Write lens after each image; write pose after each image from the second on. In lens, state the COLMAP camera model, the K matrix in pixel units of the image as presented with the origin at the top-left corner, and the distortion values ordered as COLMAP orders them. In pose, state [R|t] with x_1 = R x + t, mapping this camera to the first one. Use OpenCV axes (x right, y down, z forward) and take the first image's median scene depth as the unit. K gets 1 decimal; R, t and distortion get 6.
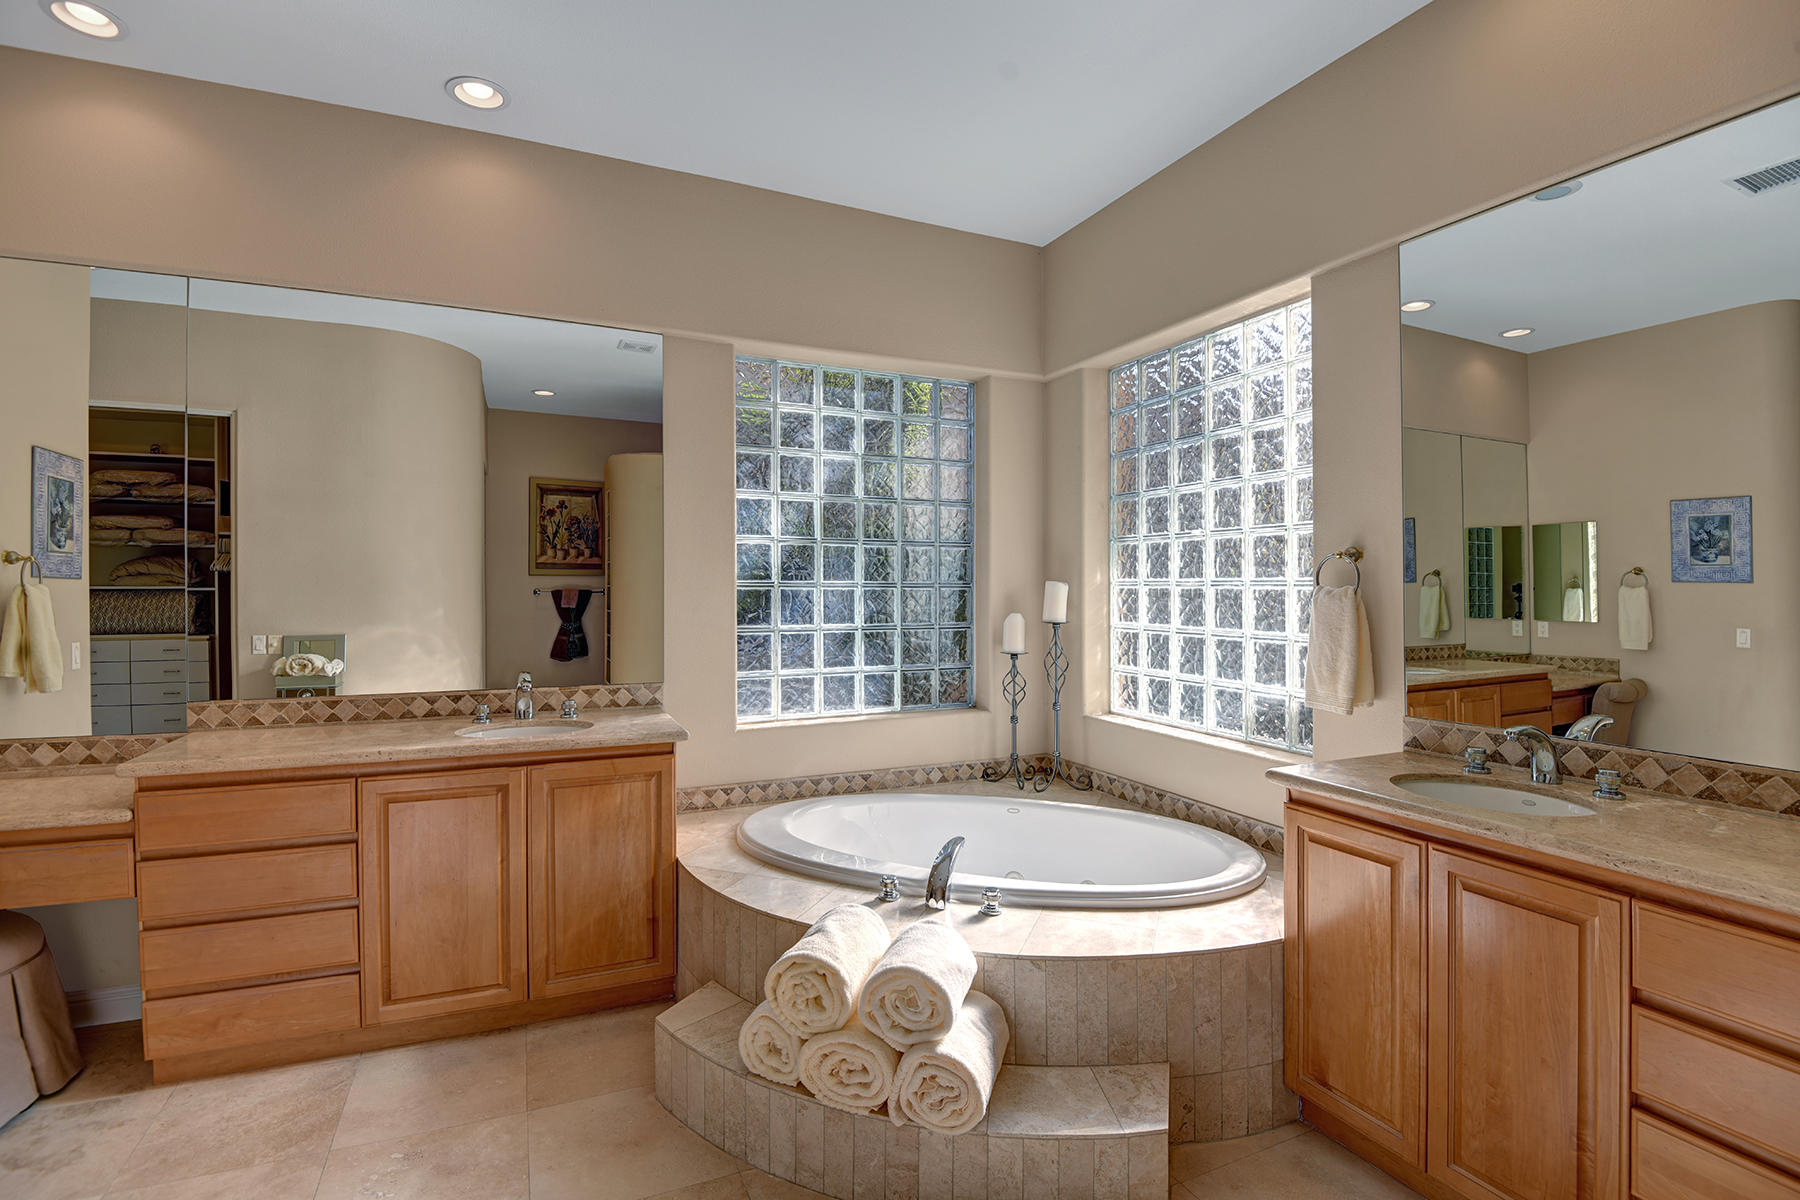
lens RADIAL K [[822.8, 0, 896.4], [0, 822.8, 608.0], [0, 0, 1]] dist [-0.000378, -0.005486]
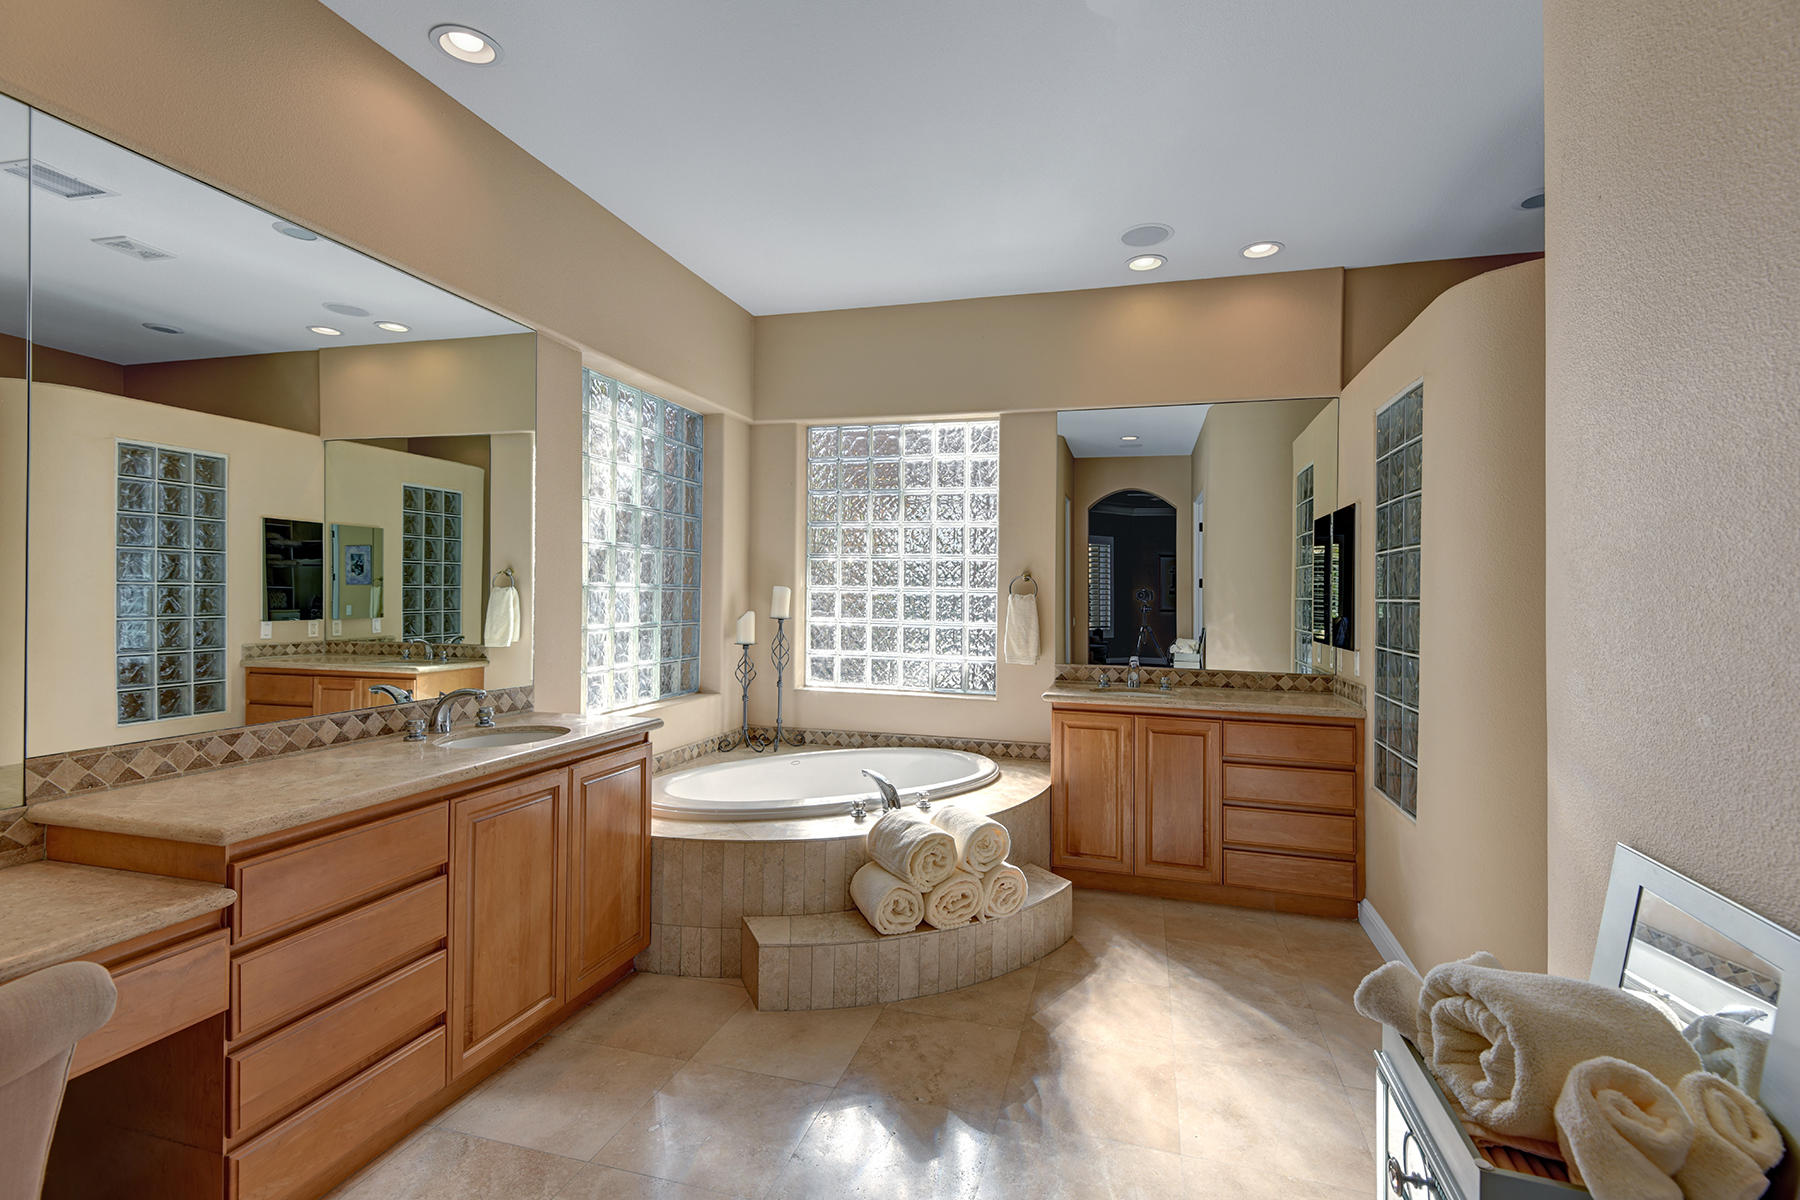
lens RADIAL K [[822.8, 0, 888.3], [0, 822.8, 590.9], [0, 0, 1]] dist [-0.000378, -0.005486]
pose [[0.654198, 0.009371, 0.756265, -0.779614], [0.004601, 0.999855, -0.016369, -0.003905], [-0.756309, 0.014188, 0.654060, 0.037514]]
